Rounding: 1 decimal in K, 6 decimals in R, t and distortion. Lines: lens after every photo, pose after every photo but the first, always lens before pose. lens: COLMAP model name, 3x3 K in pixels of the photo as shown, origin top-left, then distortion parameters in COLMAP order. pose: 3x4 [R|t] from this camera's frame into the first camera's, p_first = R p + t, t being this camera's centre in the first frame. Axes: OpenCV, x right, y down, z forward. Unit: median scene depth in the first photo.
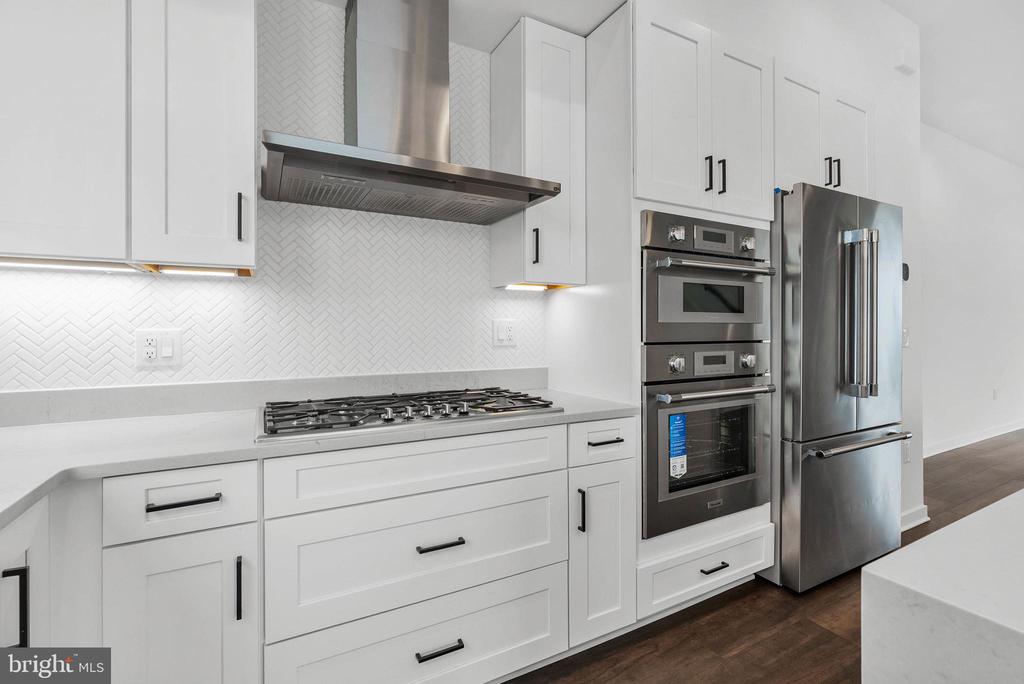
lens RADIAL K [[463.4, 0, 519.9], [0, 463.4, 335.9], [0, 0, 1]] dist [-0.009916, 0.000989]
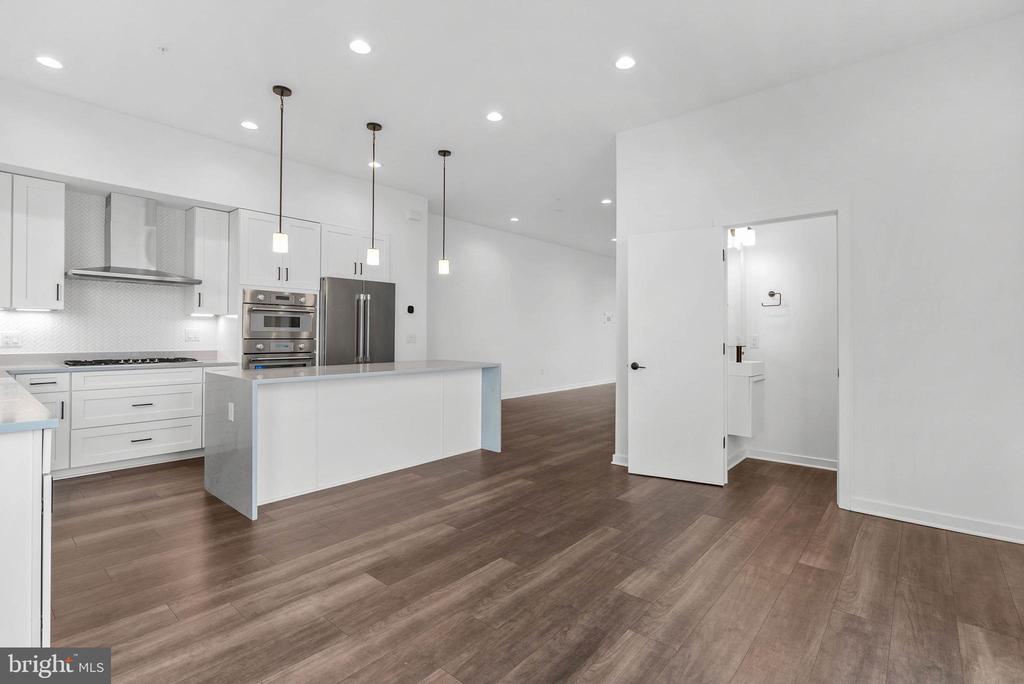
lens RADIAL K [[463.4, 0, 520.7], [0, 463.4, 336.8], [0, 0, 1]] dist [-0.009916, 0.000989]
pose [[0.933493, 0.005936, 0.358548, 0.754213], [-0.003834, 0.999971, -0.006573, 0.014758], [-0.358576, 0.004761, 0.933488, -1.922534]]
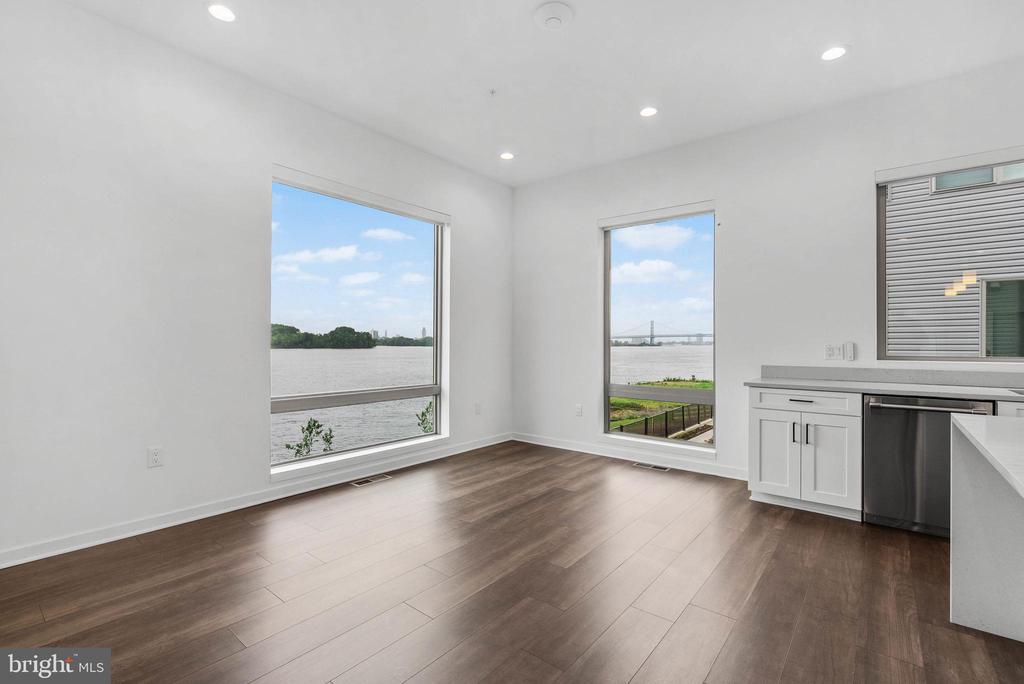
lens RADIAL K [[463.4, 0, 511.5], [0, 463.4, 341.9], [0, 0, 1]] dist [-0.009916, 0.000989]
pose [[-0.926916, -0.002262, -0.375263, 1.777826], [-0.005289, 0.999961, 0.007036, -0.008698], [0.375233, 0.008507, -0.926892, 0.402755]]
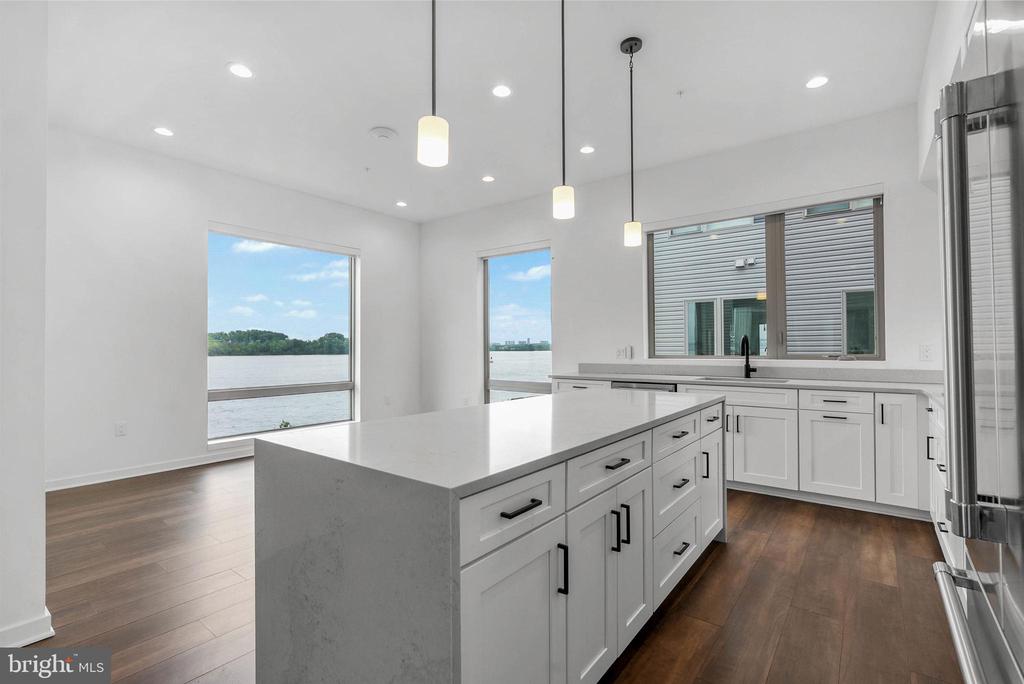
lens RADIAL K [[463.4, 0, 513.9], [0, 463.4, 341.9], [0, 0, 1]] dist [-0.009916, 0.000989]
pose [[-0.920637, 0.001497, -0.390417, 1.429800], [0.002982, 0.999990, -0.003197, -0.016760], [0.390409, -0.004108, -0.920632, 1.306982]]
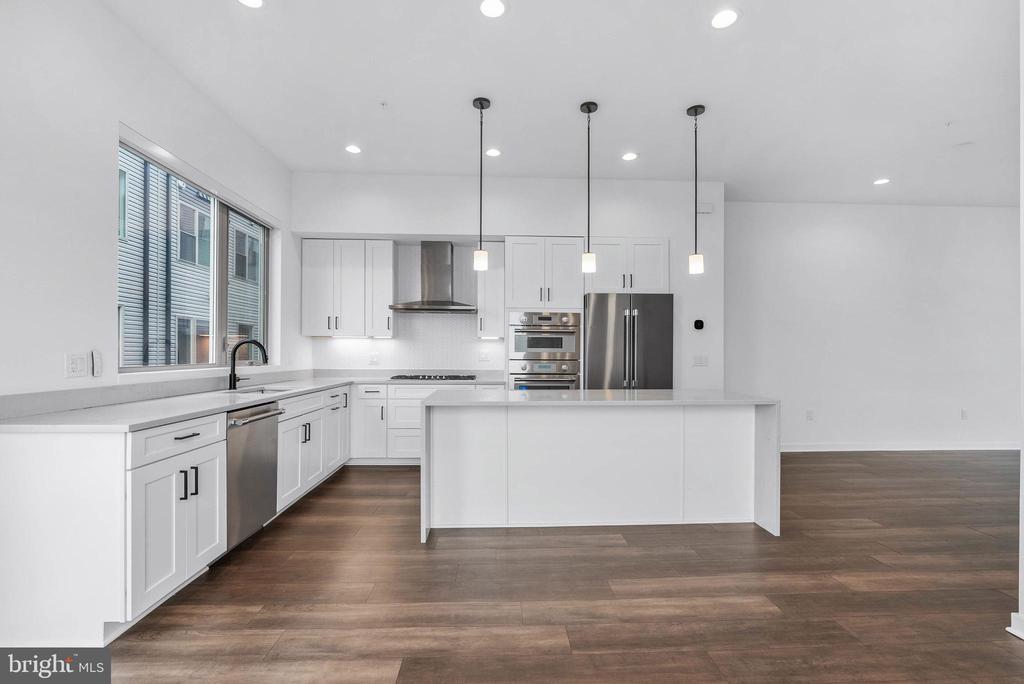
lens RADIAL K [[463.4, 0, 515.9], [0, 463.4, 355.3], [0, 0, 1]] dist [-0.009916, 0.000989]
pose [[0.902560, 0.008581, -0.430478, 1.411002], [-0.012346, 0.999906, -0.005953, 0.006333], [0.430387, 0.010688, 0.902581, -1.413581]]
